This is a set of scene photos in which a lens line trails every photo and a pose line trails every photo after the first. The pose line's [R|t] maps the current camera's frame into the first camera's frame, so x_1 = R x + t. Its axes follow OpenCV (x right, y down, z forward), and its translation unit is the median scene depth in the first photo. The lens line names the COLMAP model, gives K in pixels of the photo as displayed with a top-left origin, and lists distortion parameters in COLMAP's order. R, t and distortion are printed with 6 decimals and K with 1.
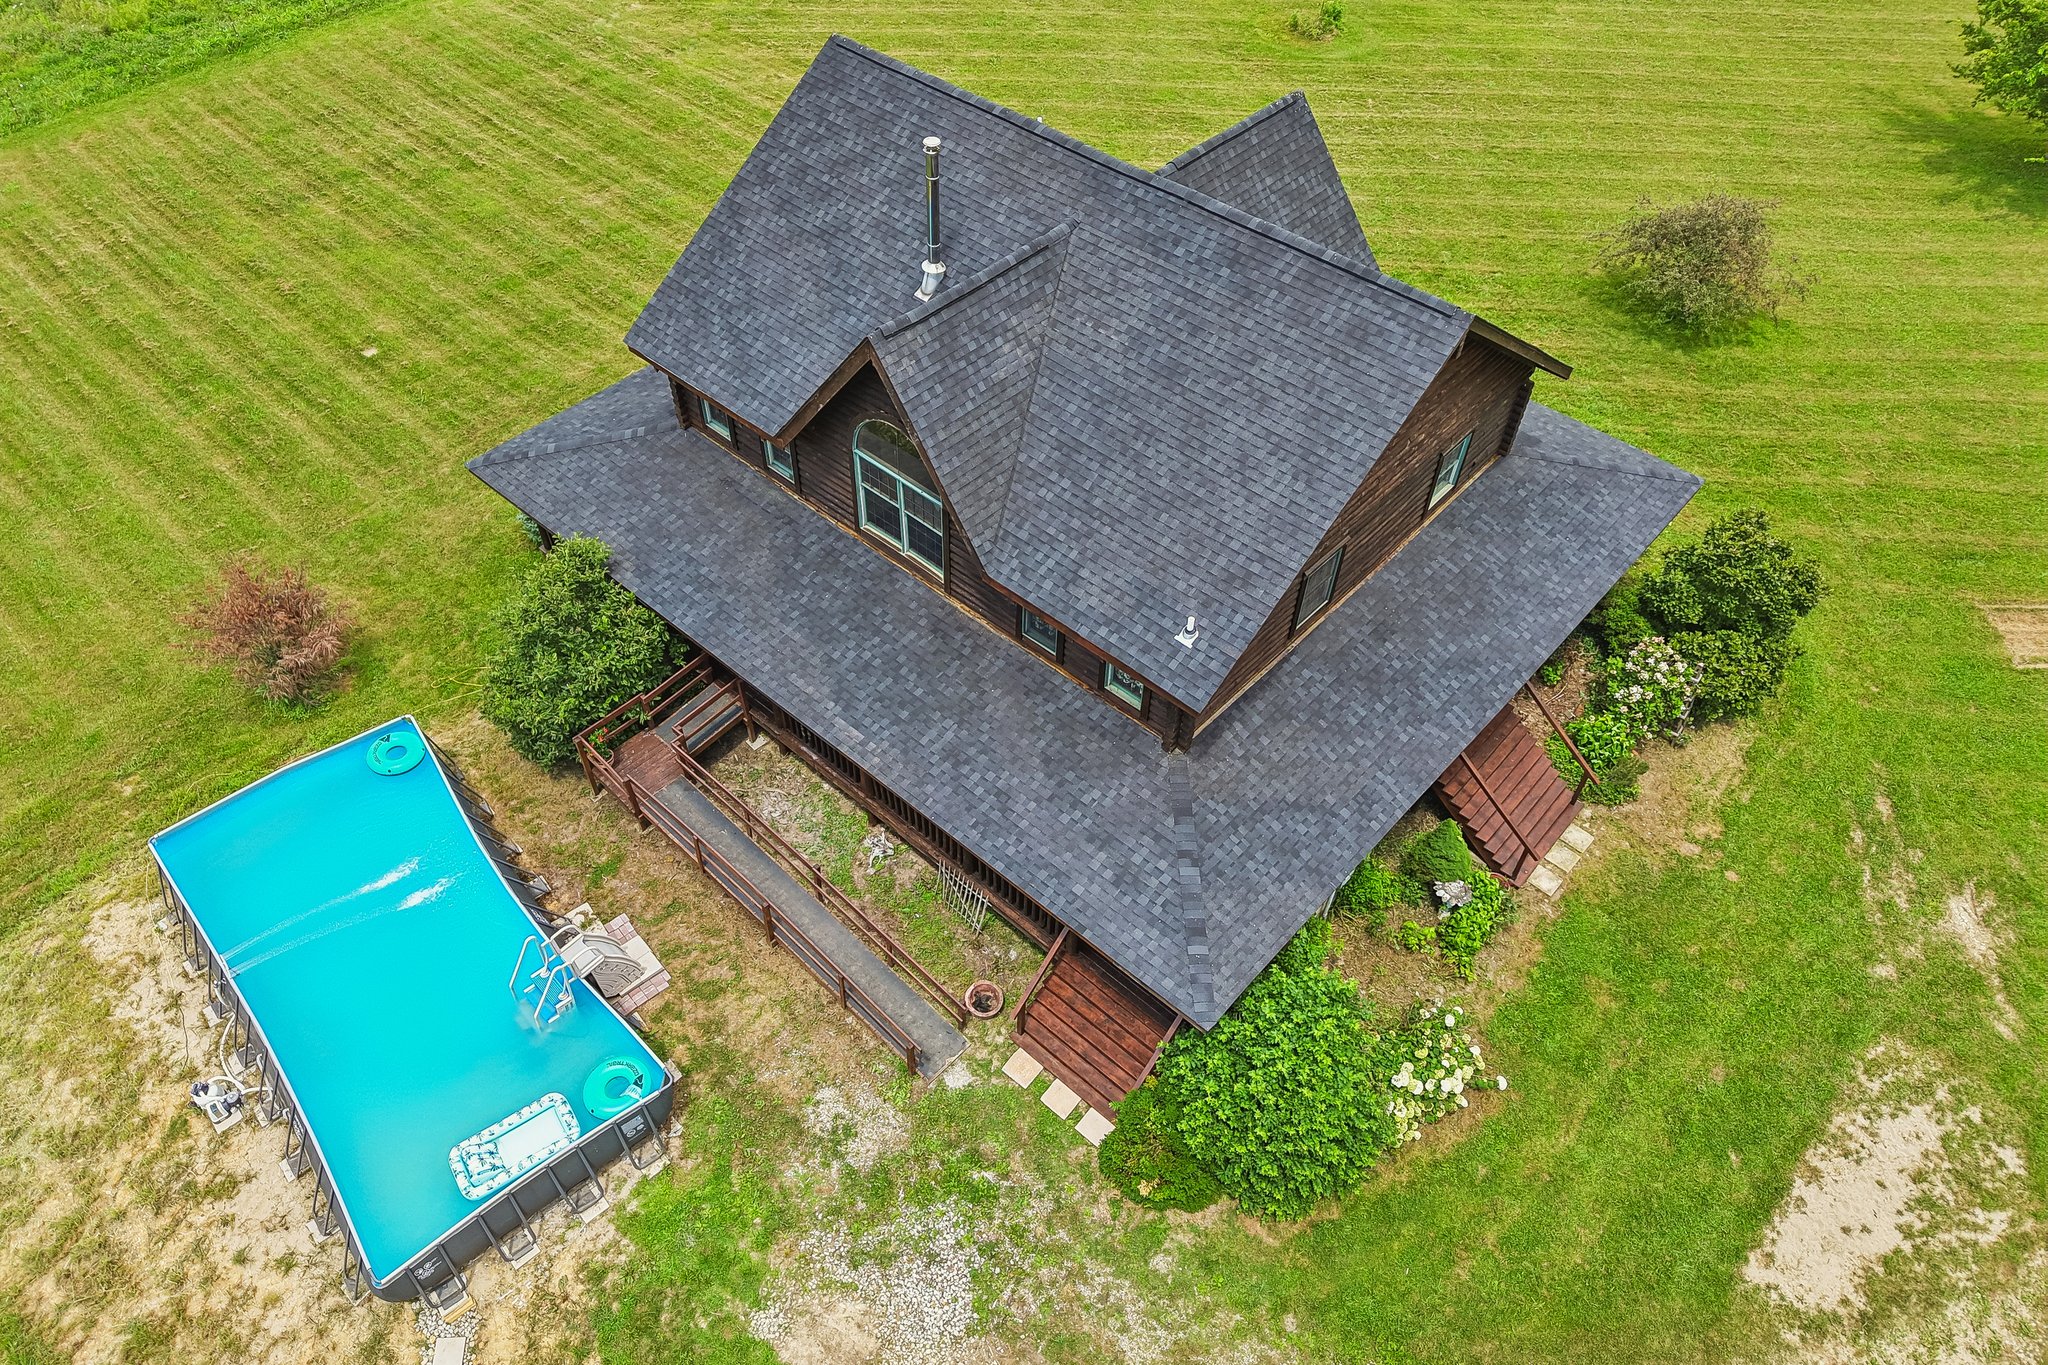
lens RADIAL K [[1370.5, 0, 1021.4], [0, 1370.5, 681.0], [0, 0, 1]] dist [0.019824, -0.019949]
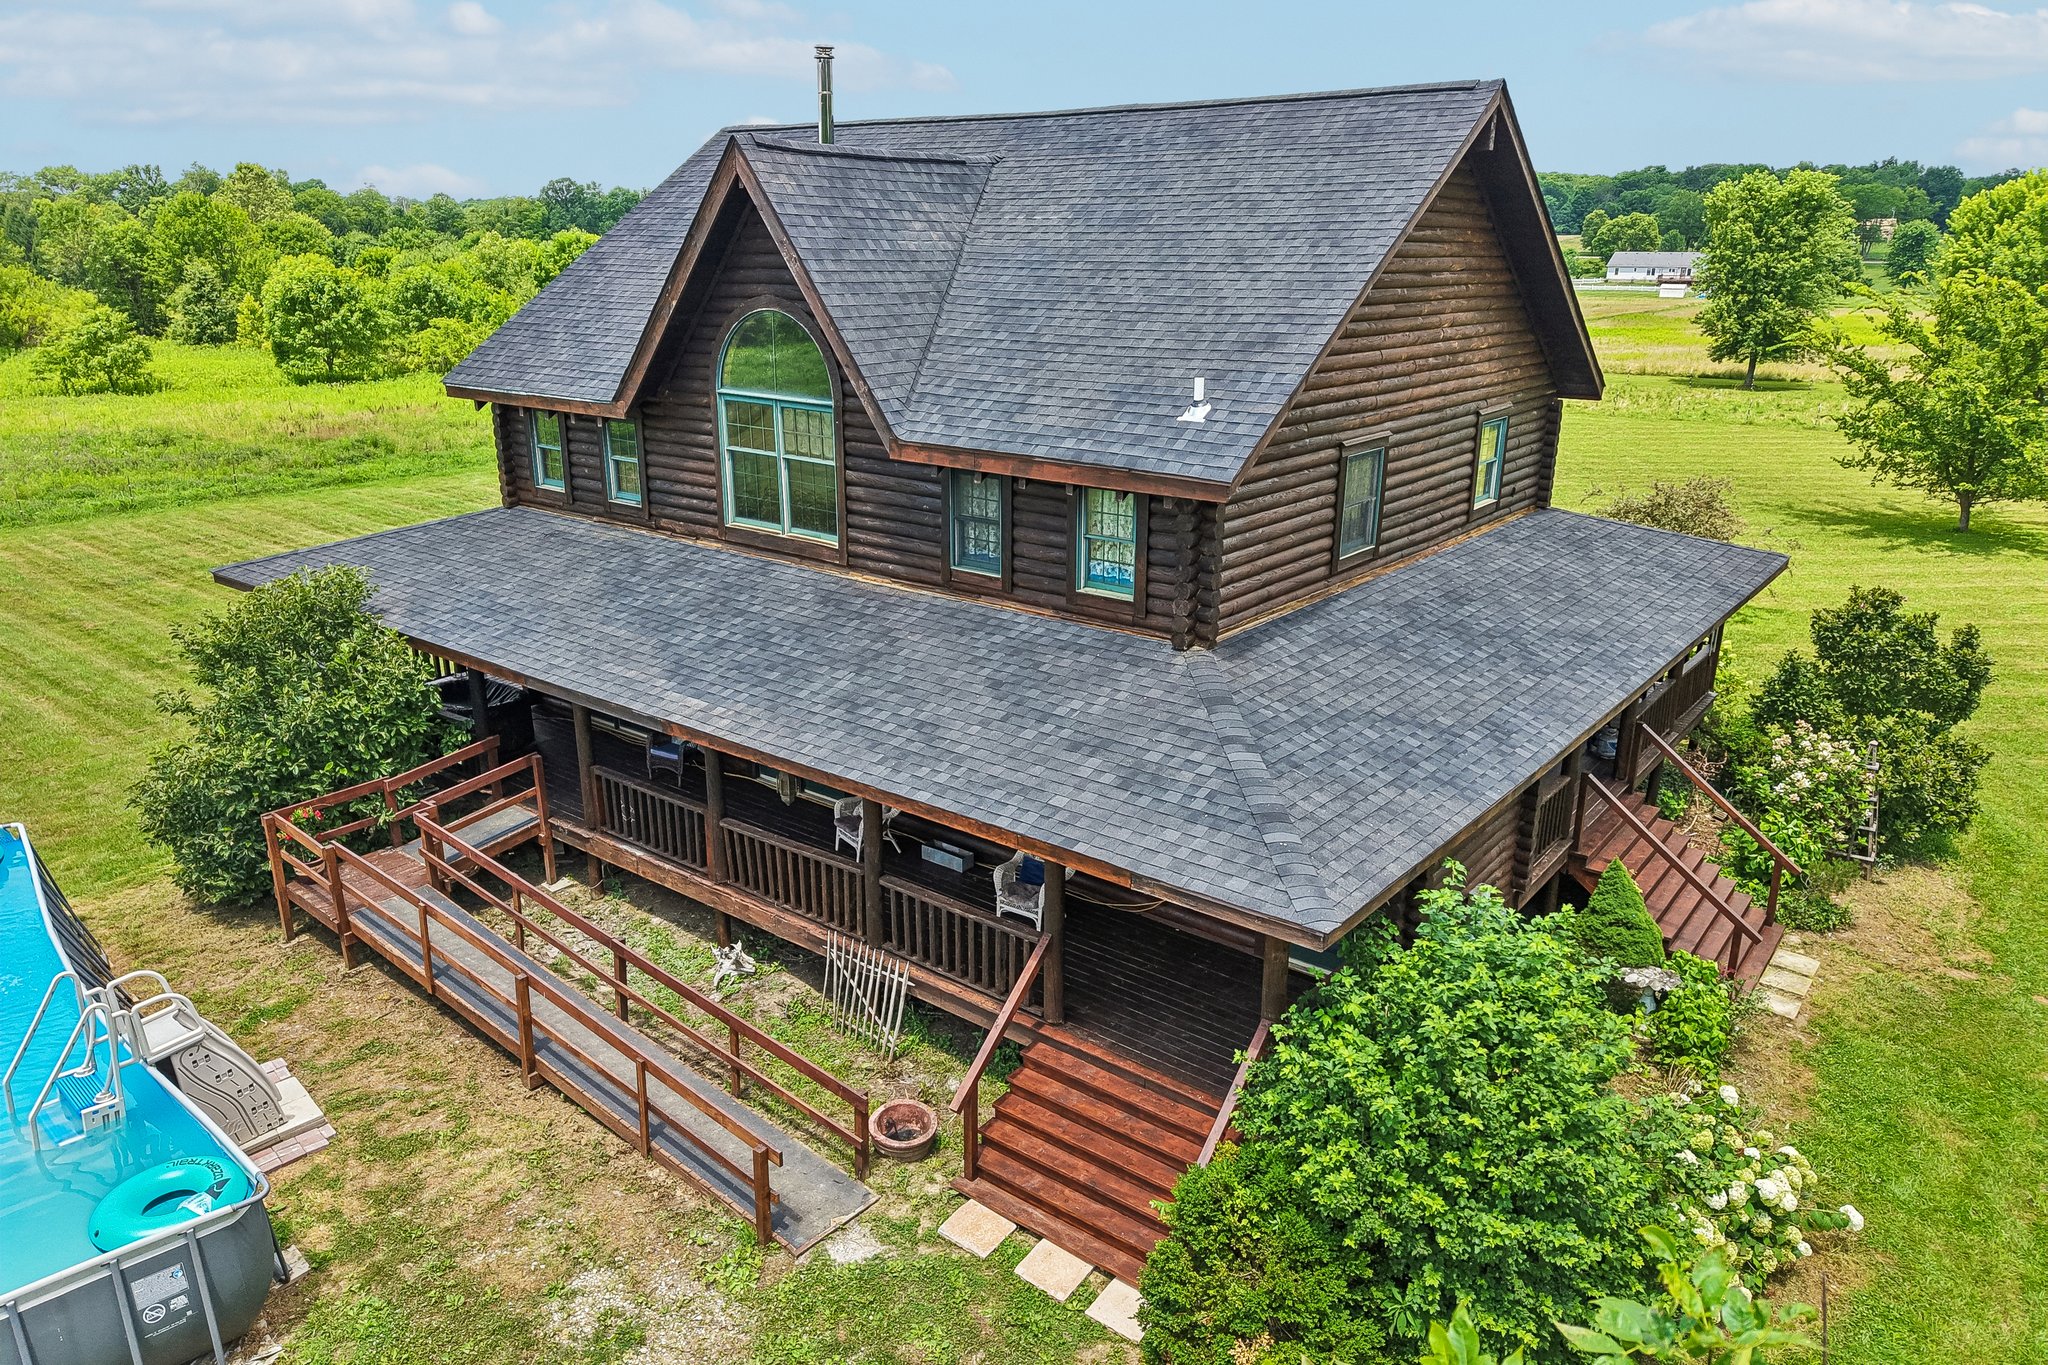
lens RADIAL K [[1370.5, 0, 1020.9], [0, 1370.5, 686.2], [0, 0, 1]] dist [0.019824, -0.019949]
pose [[0.997705, -0.032929, 0.059164, -0.006984], [0.058055, 0.865706, -0.497174, 0.376043], [-0.034847, 0.499468, 0.865631, 0.448684]]
